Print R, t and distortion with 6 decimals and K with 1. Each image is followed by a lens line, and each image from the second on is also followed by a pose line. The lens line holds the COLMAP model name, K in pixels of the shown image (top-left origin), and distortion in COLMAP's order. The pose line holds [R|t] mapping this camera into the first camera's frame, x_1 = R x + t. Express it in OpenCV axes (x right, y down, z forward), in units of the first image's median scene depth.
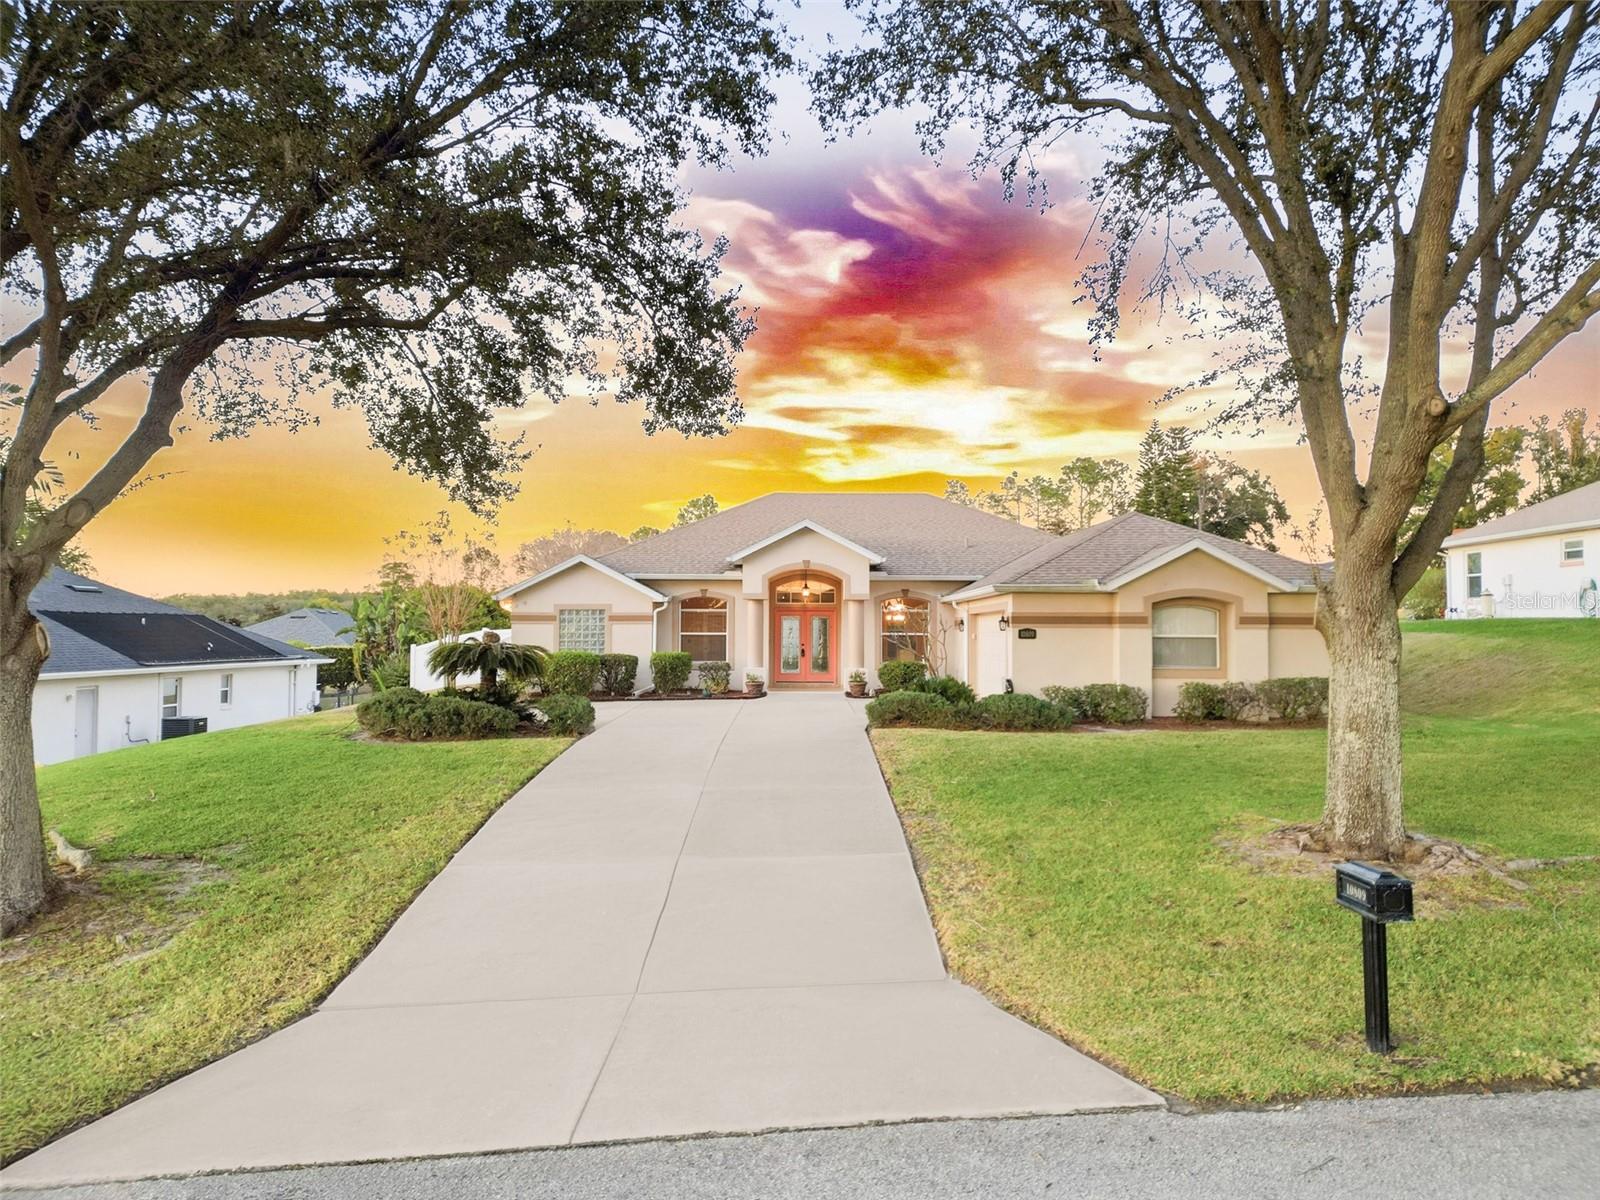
lens RADIAL K [[1107.6, 0, 796.3], [0, 1107.6, 591.2], [0, 0, 1]] dist [0.104036, -0.110772]
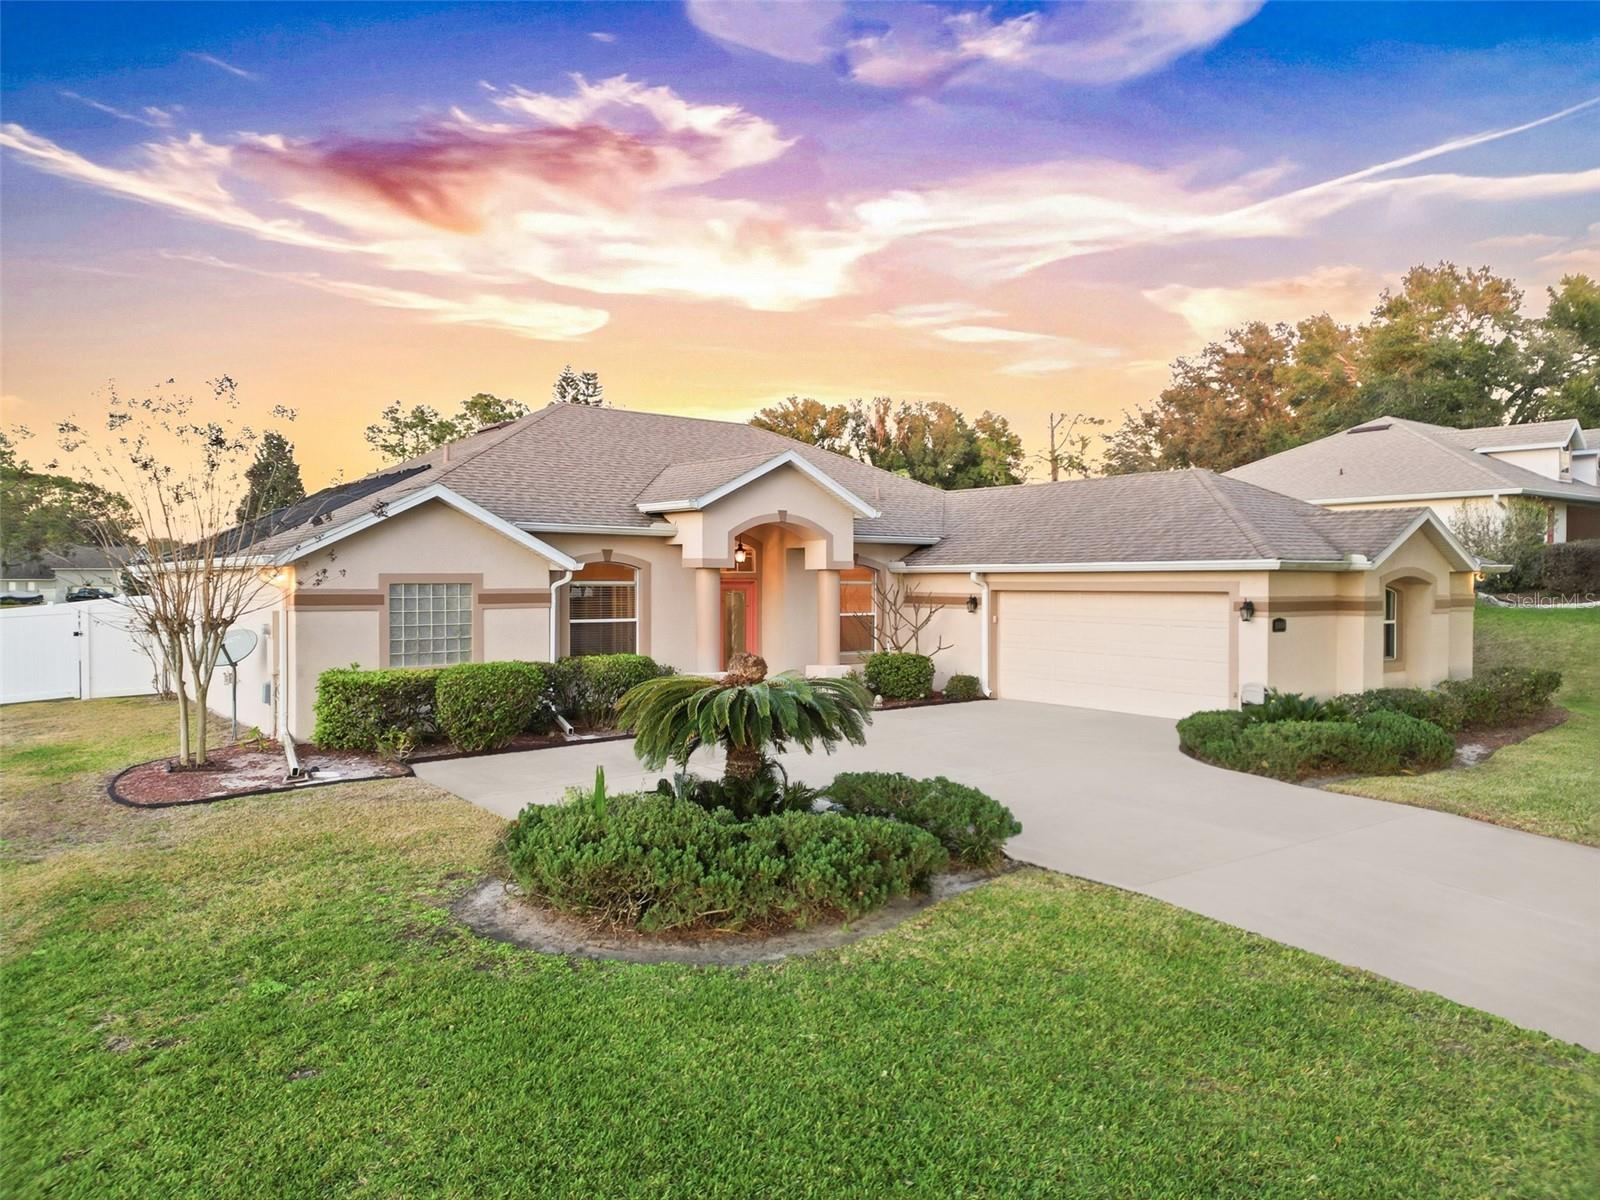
lens RADIAL K [[1107.6, 0, 796.3], [0, 1107.6, 591.2], [0, 0, 1]] dist [0.104036, -0.110772]
pose [[0.801472, -0.007194, 0.597990, -0.382324], [-0.022347, 0.998869, 0.041968, -0.007244], [-0.597615, -0.047000, 0.800404, 0.437870]]
